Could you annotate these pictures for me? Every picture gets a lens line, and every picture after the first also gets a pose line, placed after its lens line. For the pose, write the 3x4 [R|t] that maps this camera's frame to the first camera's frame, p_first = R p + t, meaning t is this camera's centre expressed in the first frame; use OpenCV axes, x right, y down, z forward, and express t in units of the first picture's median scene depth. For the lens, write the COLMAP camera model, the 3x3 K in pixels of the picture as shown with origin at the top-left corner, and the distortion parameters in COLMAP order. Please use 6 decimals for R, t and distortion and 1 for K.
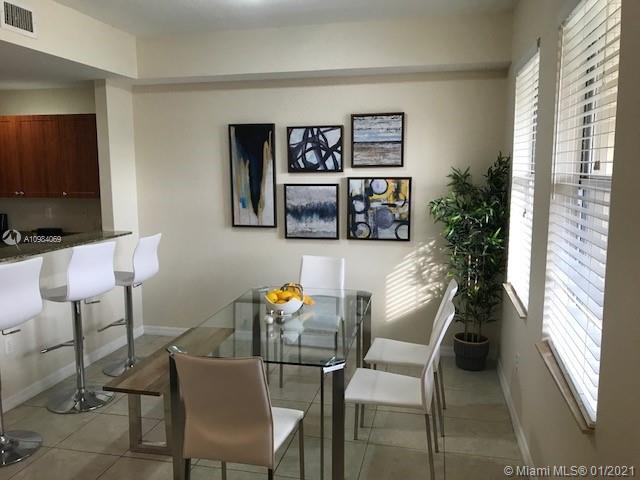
lens RADIAL K [[548.5, 0, 320.0], [0, 548.5, 240.0], [0, 0, 1]] dist [0.008606, 0.001342]
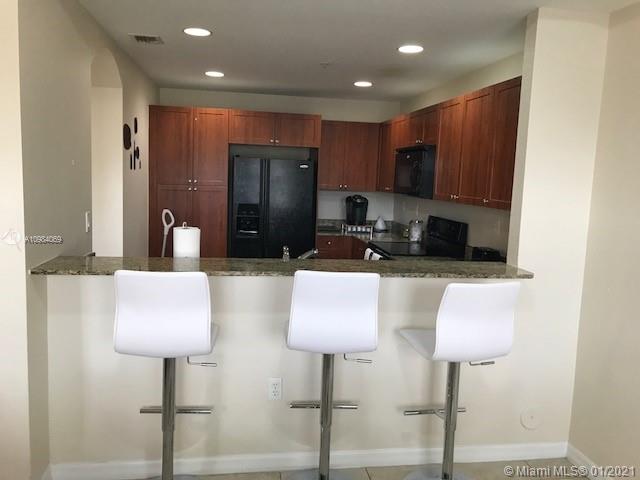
lens RADIAL K [[548.5, 0, 320.0], [0, 548.5, 240.0], [0, 0, 1]] dist [0.008606, 0.001342]
pose [[0.366031, 0.130277, -0.921439, 0.089895], [-0.163129, 0.983804, 0.074293, -0.055419], [0.916193, 0.123120, 0.381355, 0.575887]]
